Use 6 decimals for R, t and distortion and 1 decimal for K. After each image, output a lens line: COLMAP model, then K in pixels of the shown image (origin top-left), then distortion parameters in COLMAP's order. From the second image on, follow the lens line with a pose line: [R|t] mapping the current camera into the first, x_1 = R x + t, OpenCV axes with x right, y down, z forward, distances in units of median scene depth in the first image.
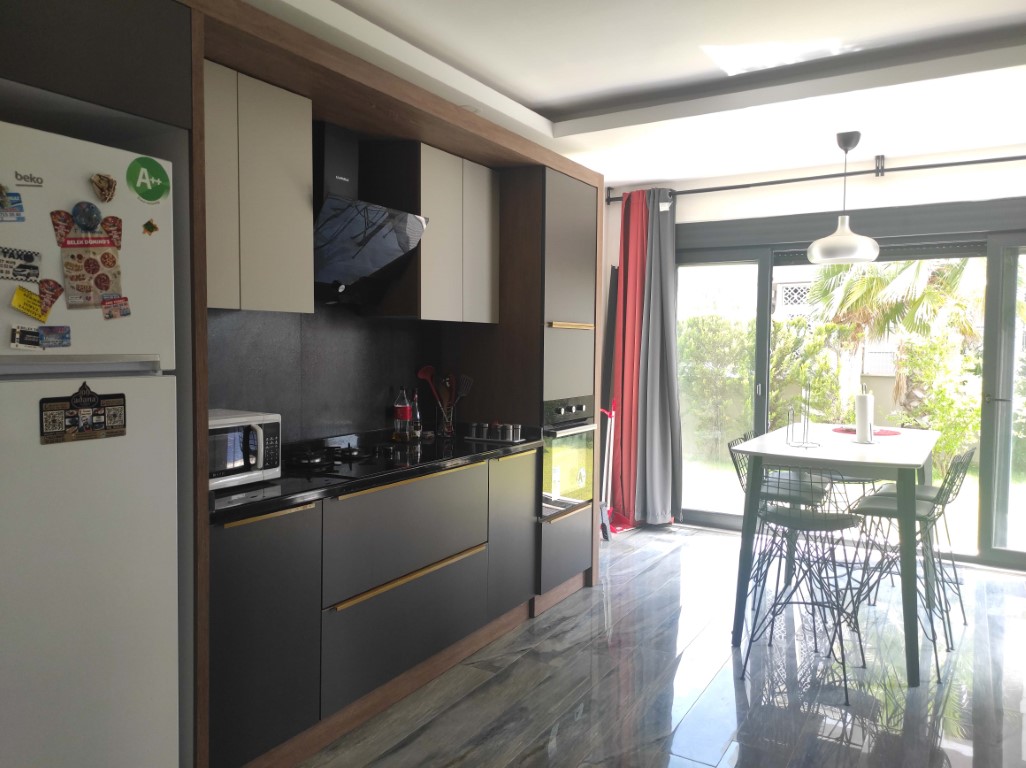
lens RADIAL K [[747.2, 0, 513.0], [0, 747.2, 384.0], [0, 0, 1]] dist [0.006672, -0.001118]
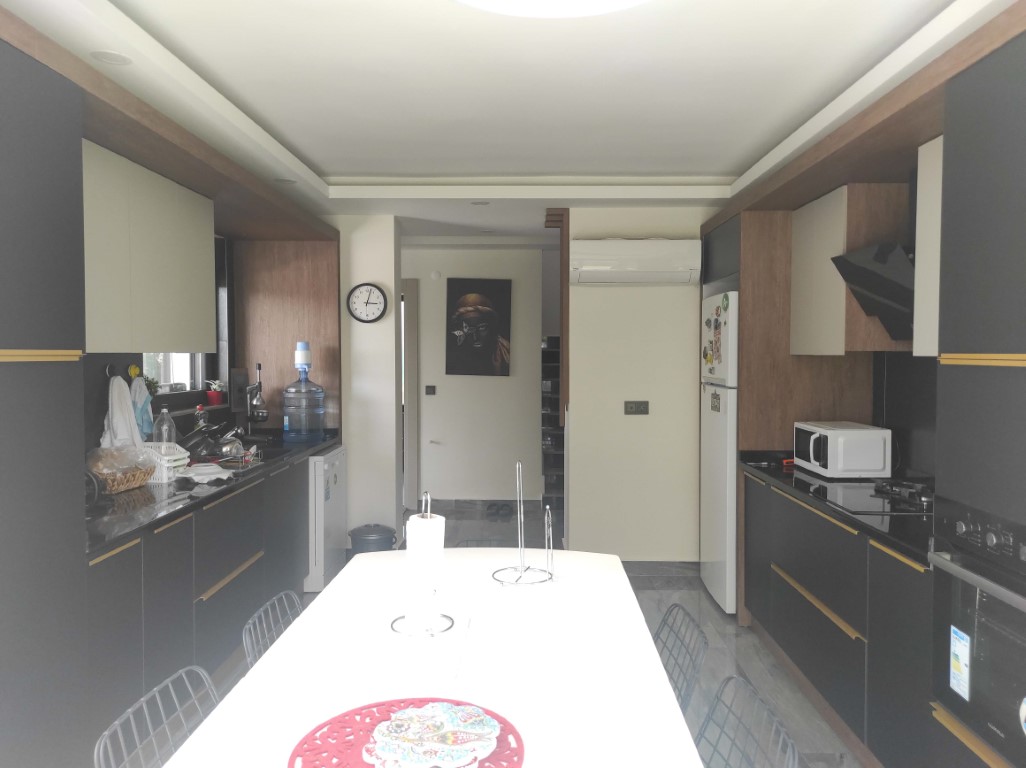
lens RADIAL K [[747.2, 0, 513.0], [0, 747.2, 384.0], [0, 0, 1]] dist [0.006672, -0.001118]
pose [[-0.864042, 0.010081, -0.503320, 0.240738], [-0.034355, 0.996288, 0.078932, -0.035965], [0.502247, 0.085493, -0.860488, 0.522288]]
